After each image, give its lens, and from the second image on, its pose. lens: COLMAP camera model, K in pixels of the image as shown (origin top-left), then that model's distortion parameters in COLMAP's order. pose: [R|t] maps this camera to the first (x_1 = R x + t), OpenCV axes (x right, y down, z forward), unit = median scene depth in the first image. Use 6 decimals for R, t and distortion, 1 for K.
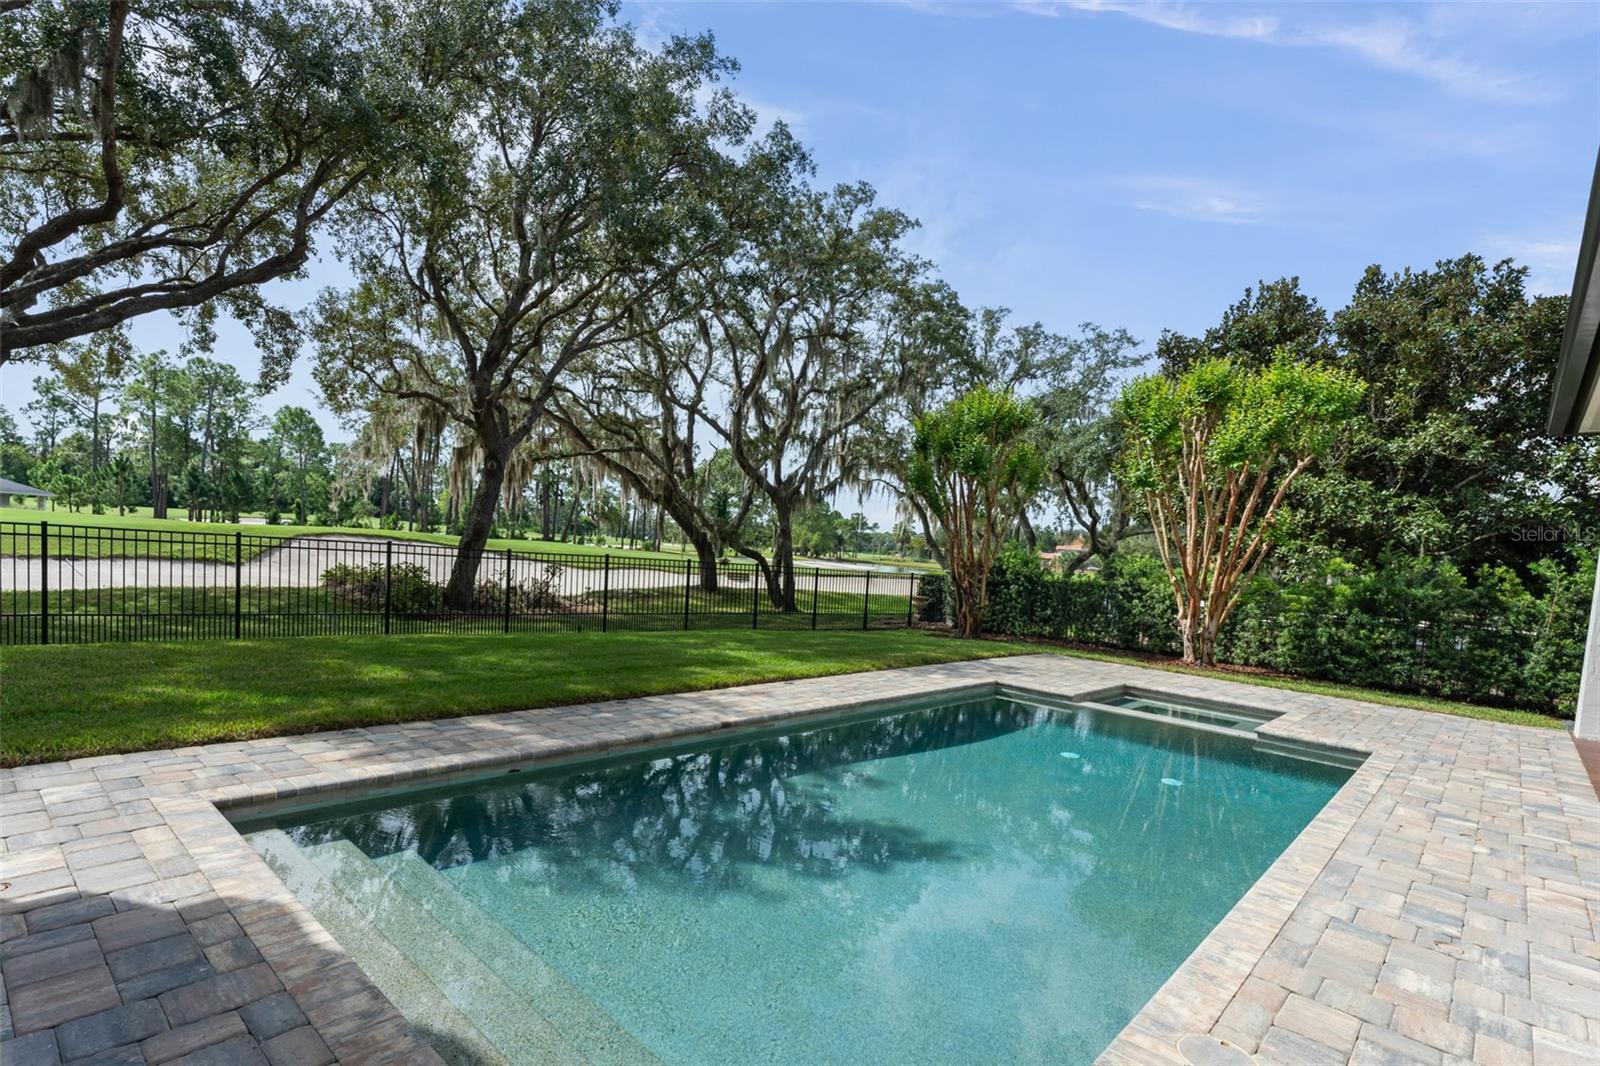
lens RADIAL K [[780.6, 0, 814.1], [0, 780.6, 604.6], [0, 0, 1]] dist [-0.006572, -0.000457]
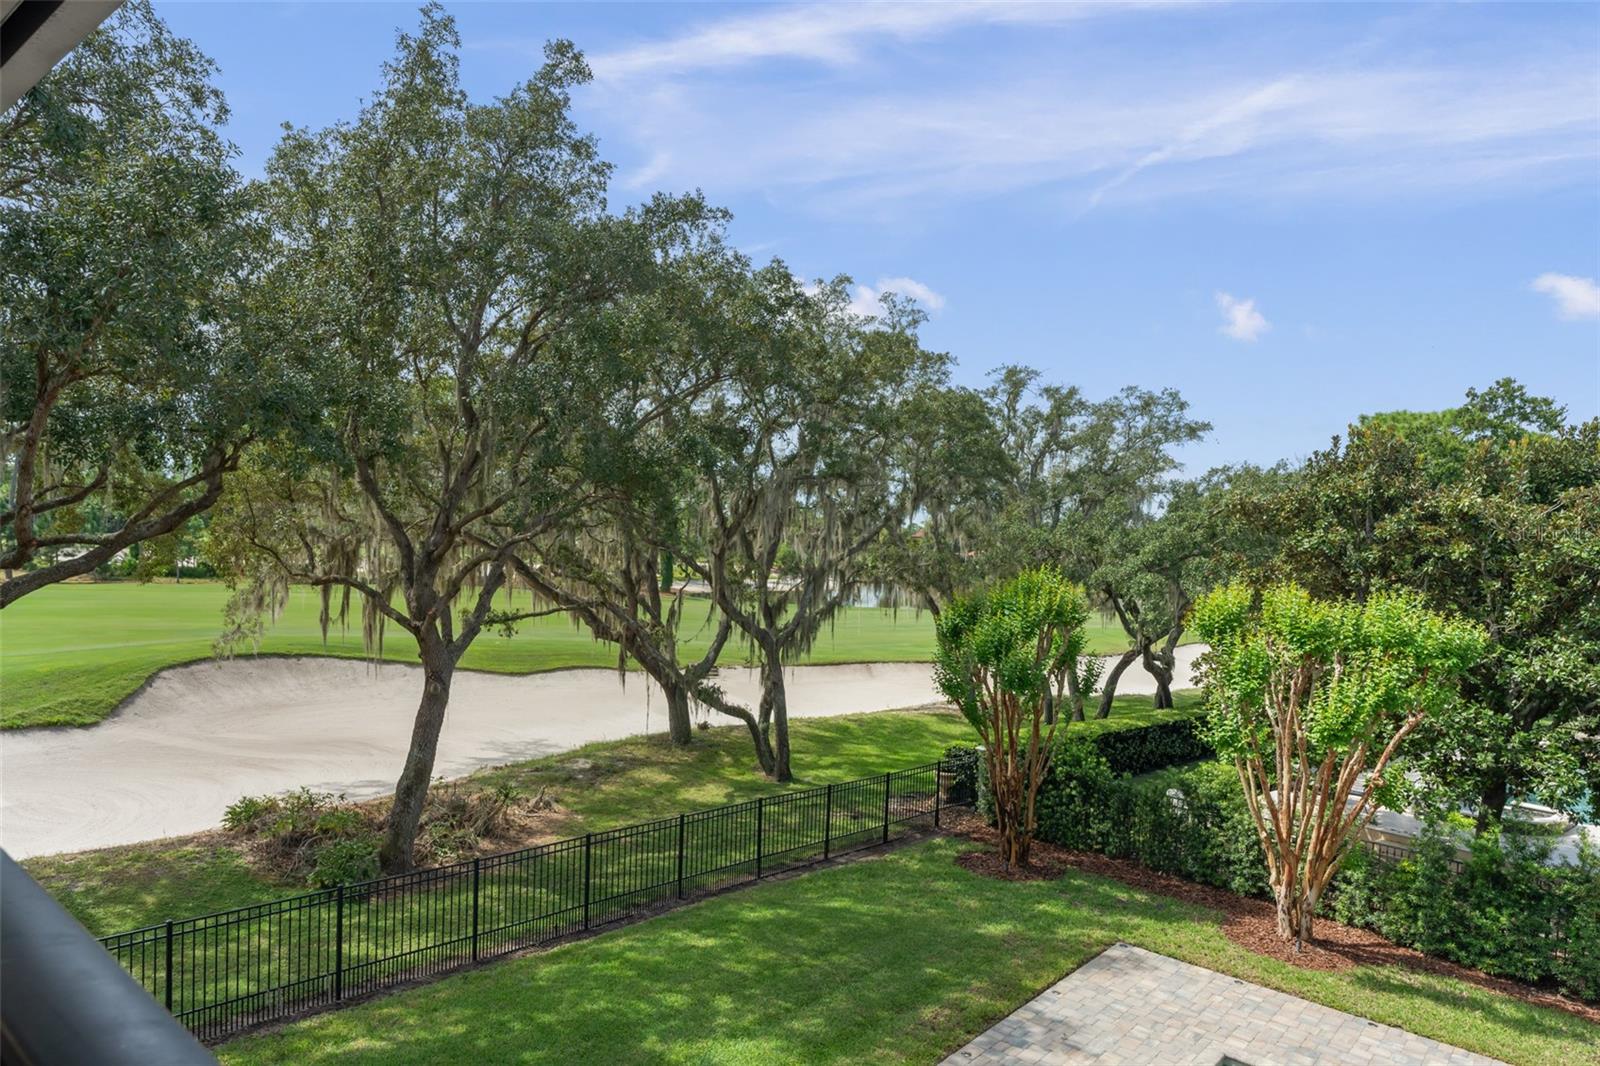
lens RADIAL K [[978.0, 0, 800.7], [0, 978.0, 588.1], [0, 0, 1]] dist [-0.017365, 0.002789]
pose [[0.999564, -0.018499, 0.023031, -0.034817], [0.018886, 0.999682, -0.016689, -0.179665], [-0.022715, 0.017117, 0.999595, -0.024205]]
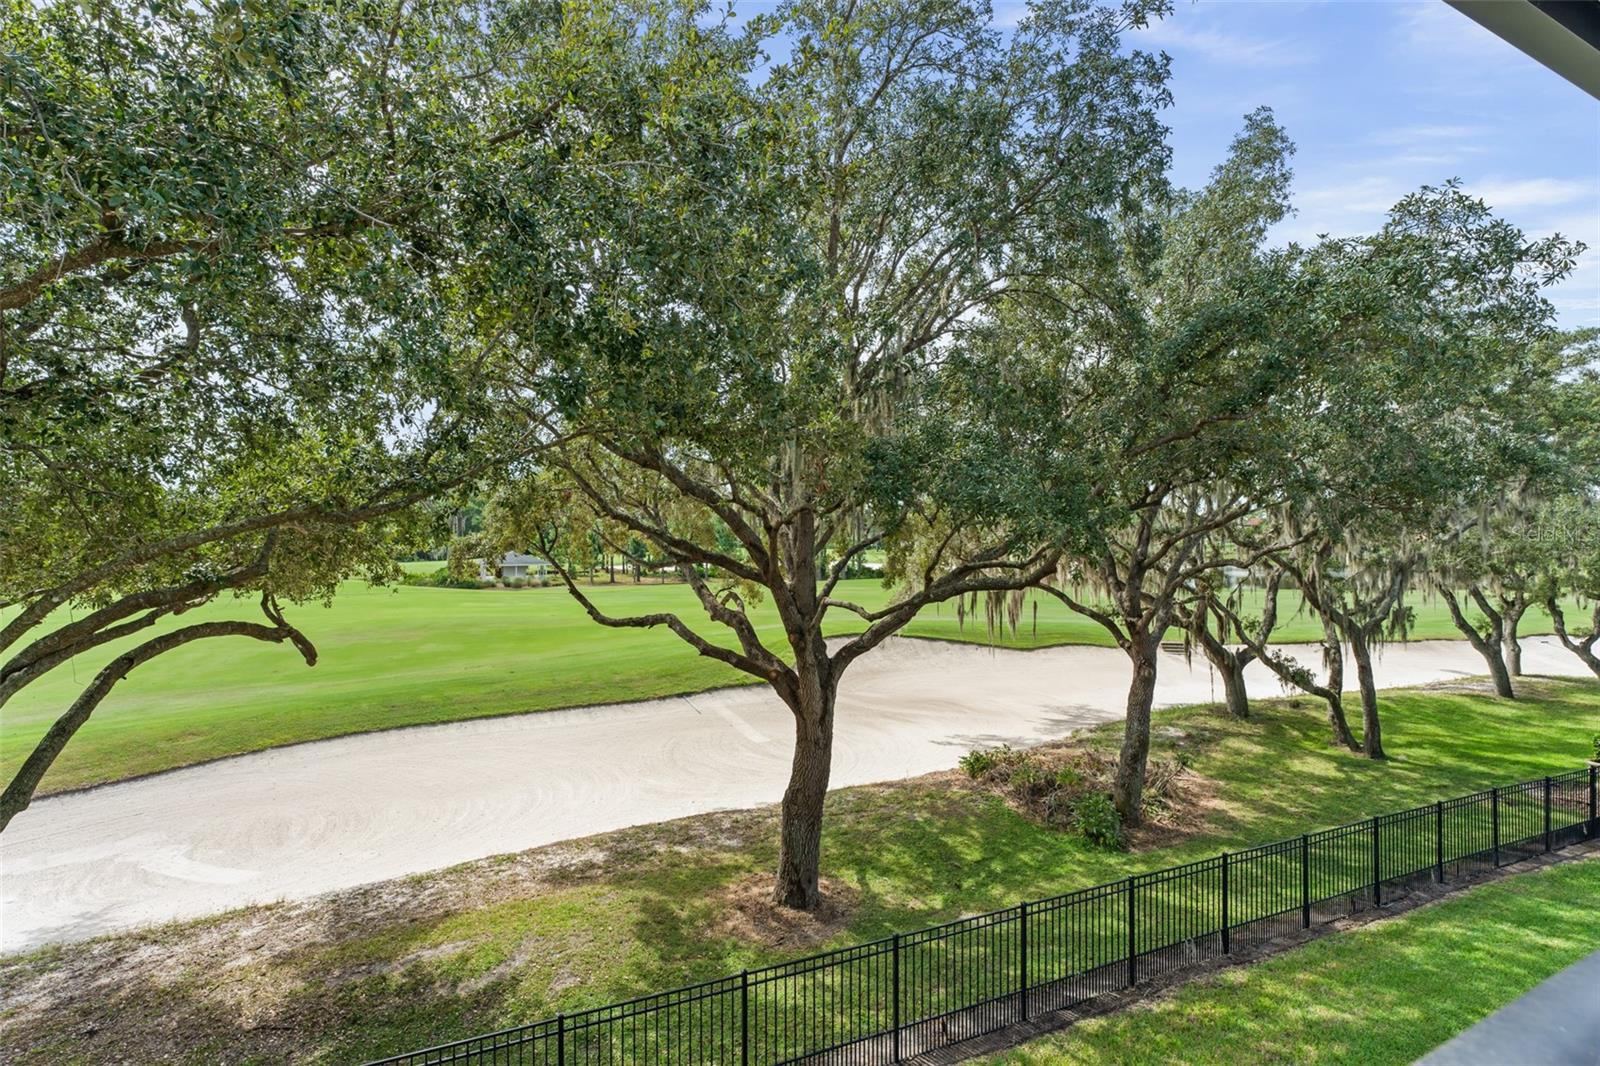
lens RADIAL K [[722.4, 0, 791.4], [0, 722.4, 533.1], [0, 0, 1]] dist [0.002200, -0.000437]
pose [[0.917299, -0.072651, -0.391516, -0.323304], [0.039144, 0.994905, -0.092904, -0.200253], [0.396271, 0.069895, 0.915469, -0.029582]]
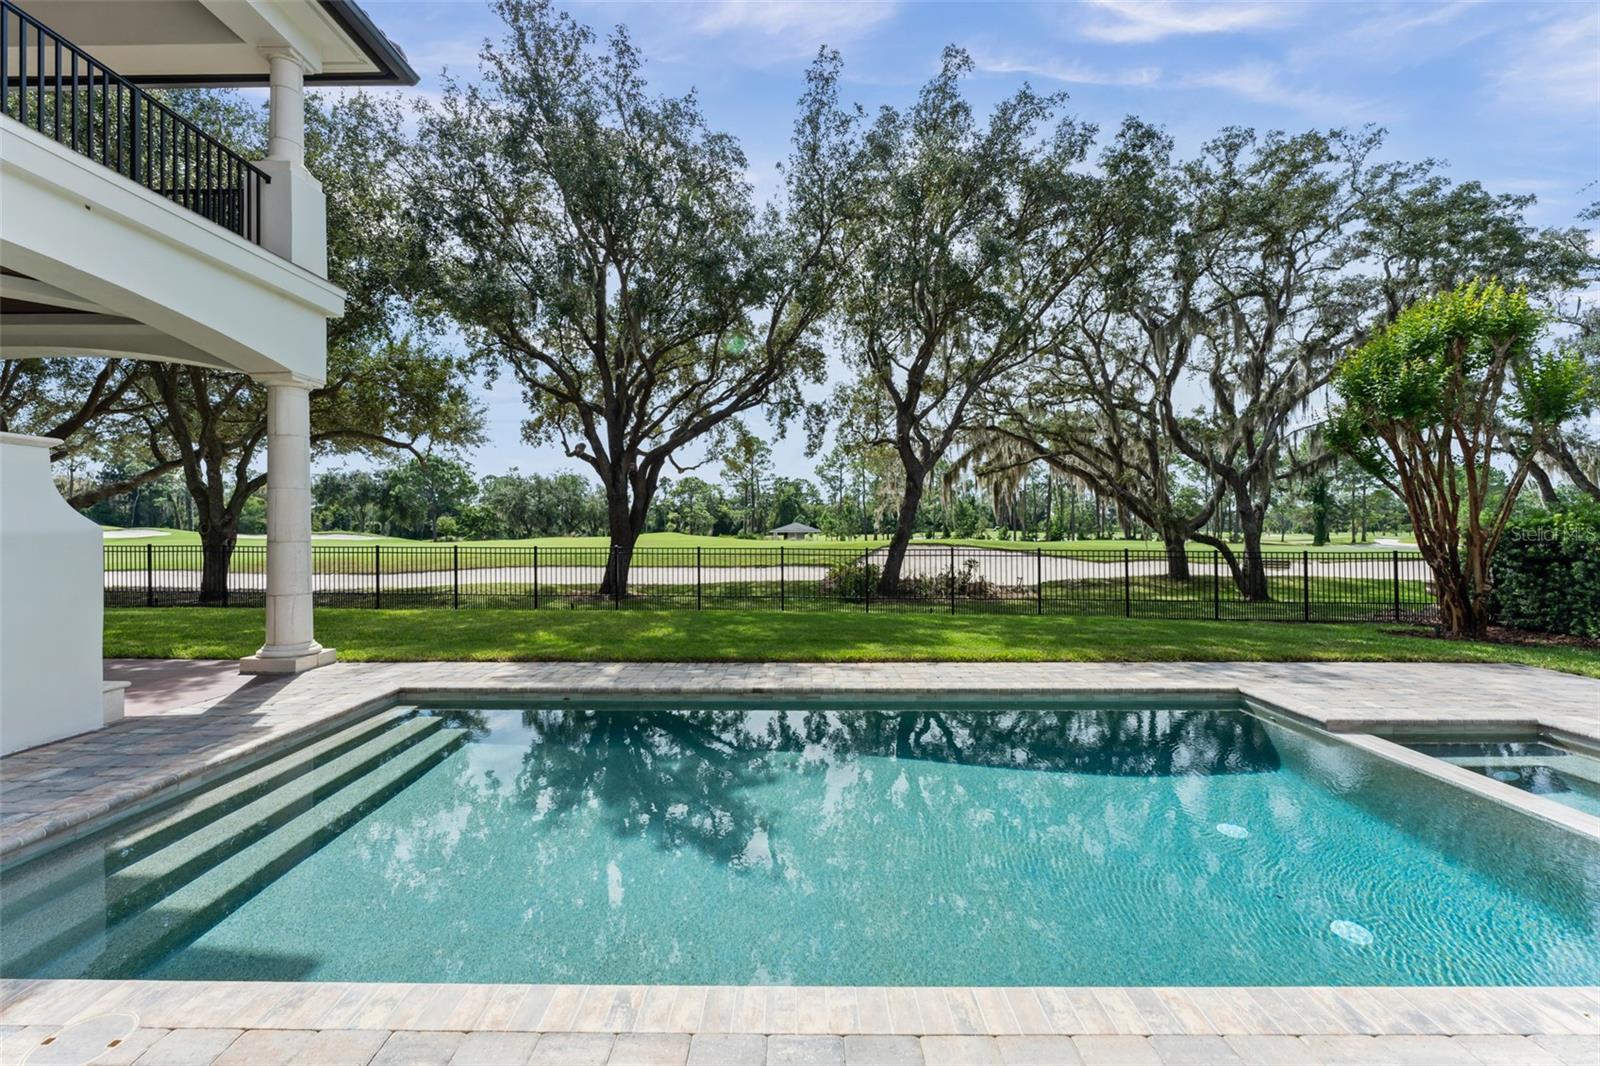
lens RADIAL K [[635.9, 0, 803.9], [0, 635.9, 530.4], [0, 0, 1]] dist [-0.000864, -0.000741]
pose [[0.660750, -0.074475, -0.746903, 0.182345], [-0.002472, 0.994844, -0.101385, 0.004087], [0.750602, 0.068837, 0.657159, 0.119055]]
